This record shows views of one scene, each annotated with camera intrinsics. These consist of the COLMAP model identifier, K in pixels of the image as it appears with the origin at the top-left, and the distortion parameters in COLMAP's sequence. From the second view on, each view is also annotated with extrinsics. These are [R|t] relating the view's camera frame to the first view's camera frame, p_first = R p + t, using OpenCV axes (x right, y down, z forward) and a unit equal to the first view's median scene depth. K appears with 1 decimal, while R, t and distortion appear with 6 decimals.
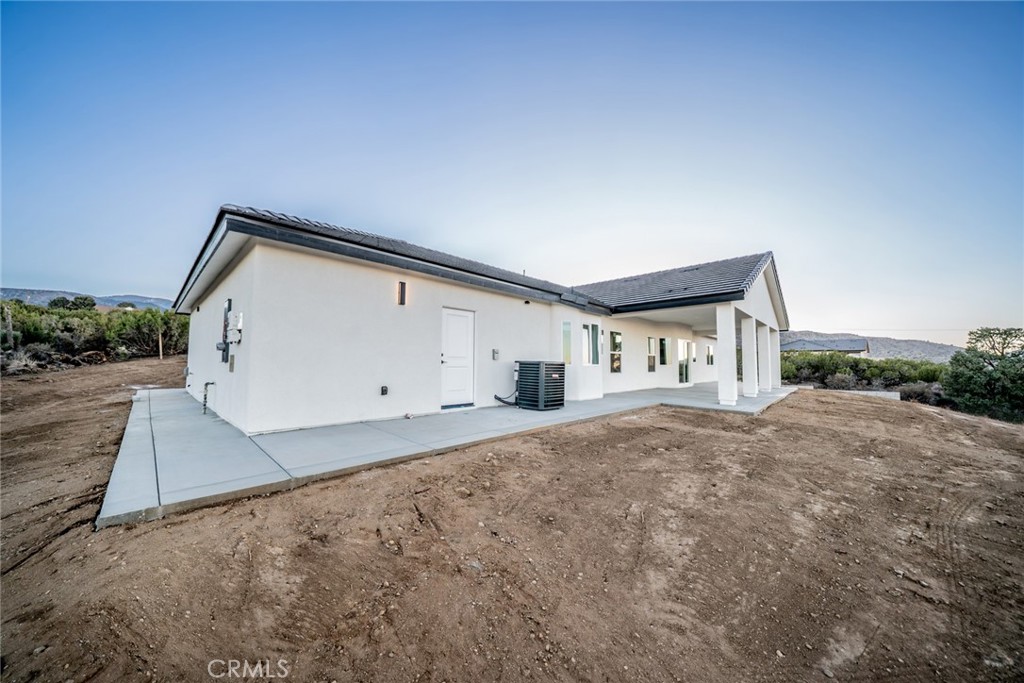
lens RADIAL K [[343.8, 0, 514.0], [0, 343.8, 344.8], [0, 0, 1]] dist [-0.001213, -0.000147]
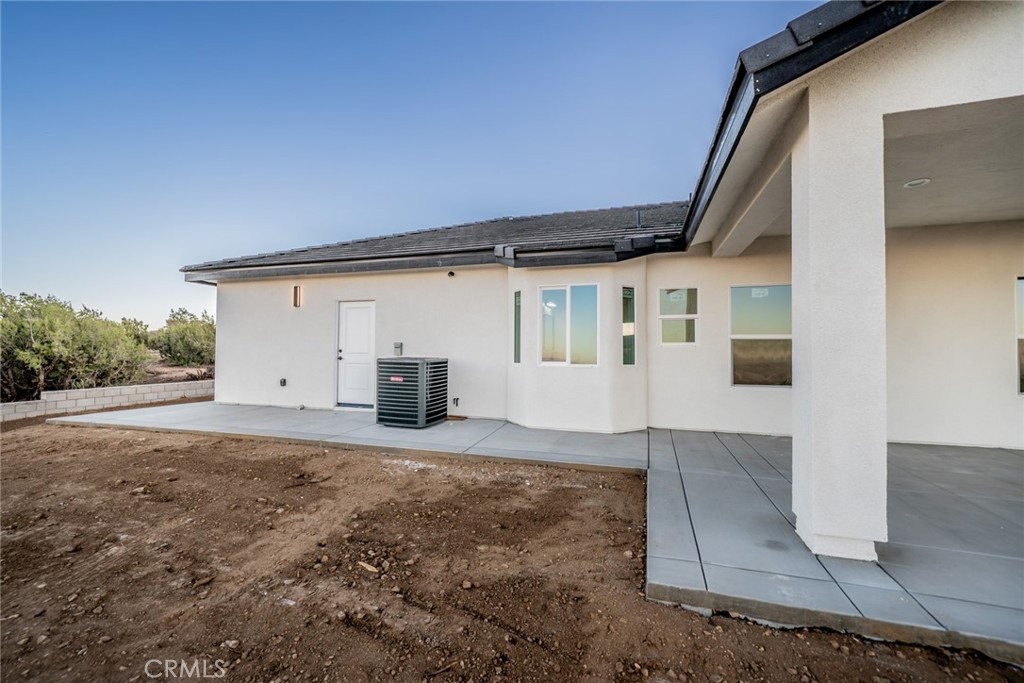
lens RADIAL K [[419.0, 0, 512.0], [0, 419.0, 341.5], [0, 0, 1]] dist [0.000072, -0.000133]
pose [[0.451598, -0.021848, -0.891954, 0.983702], [0.046649, 0.998911, -0.000849, 0.024313], [0.891001, -0.041225, 0.452125, 0.822614]]
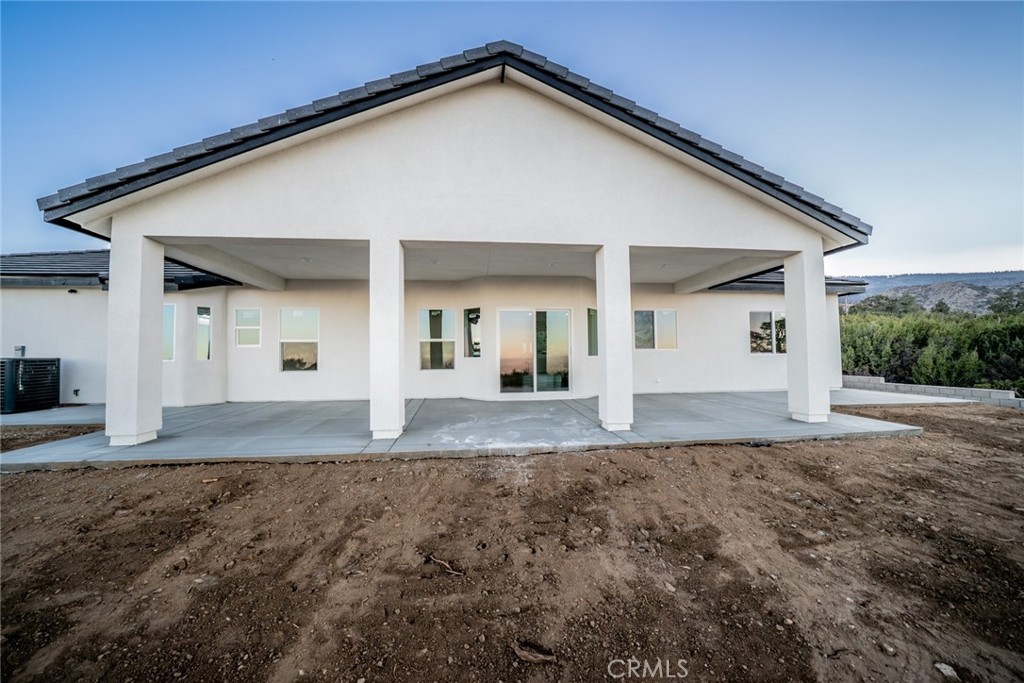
lens RADIAL K [[355.9, 0, 501.1], [0, 355.9, 341.8], [0, 0, 1]] dist [-0.005671, -0.000229]
pose [[0.752524, -0.059439, -0.655877, 1.692091], [0.053017, 0.998154, -0.029629, 0.108238], [0.656427, -0.012476, 0.754287, 1.191876]]
